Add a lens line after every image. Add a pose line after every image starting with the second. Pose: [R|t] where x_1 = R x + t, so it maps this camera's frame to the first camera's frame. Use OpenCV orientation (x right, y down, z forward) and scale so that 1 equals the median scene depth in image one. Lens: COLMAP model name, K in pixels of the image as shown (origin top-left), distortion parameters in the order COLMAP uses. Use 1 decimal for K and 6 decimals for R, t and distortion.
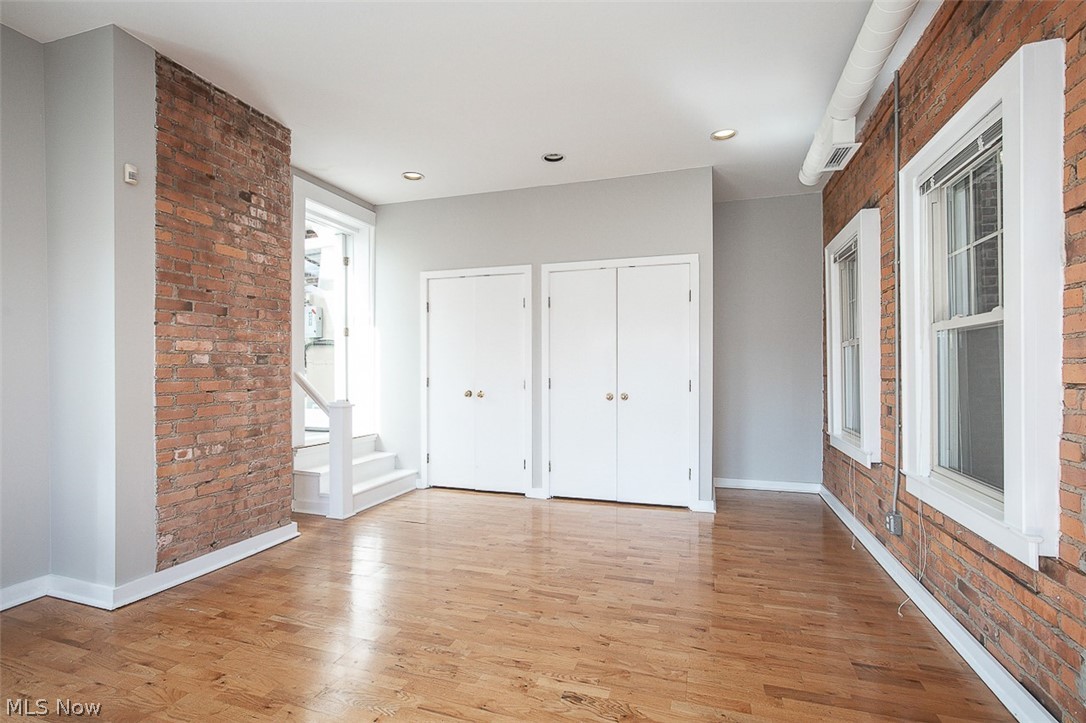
lens RADIAL K [[499.2, 0, 544.3], [0, 499.2, 362.8], [0, 0, 1]] dist [-0.004322, 0.000127]
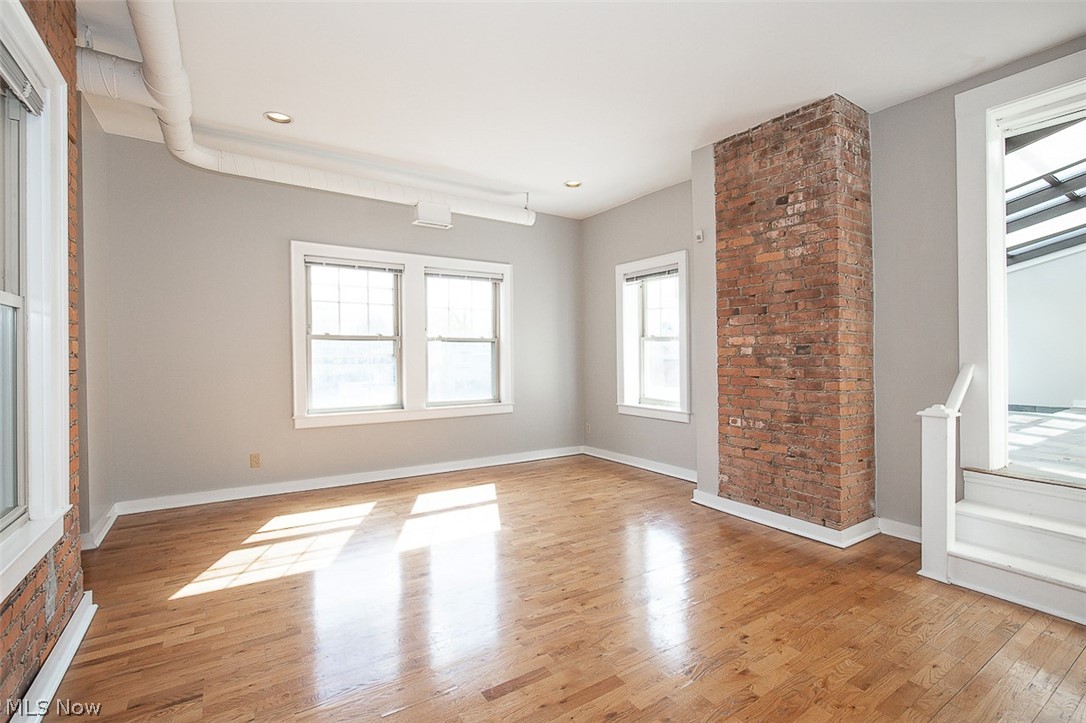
lens RADIAL K [[499.2, 0, 542.1], [0, 499.2, 357.1], [0, 0, 1]] dist [-0.004322, 0.000127]
pose [[-0.621216, 0.007738, -0.783602, 0.607243], [0.012201, 0.999926, 0.000202, 0.001559], [0.783545, -0.009435, -0.621264, 1.312664]]
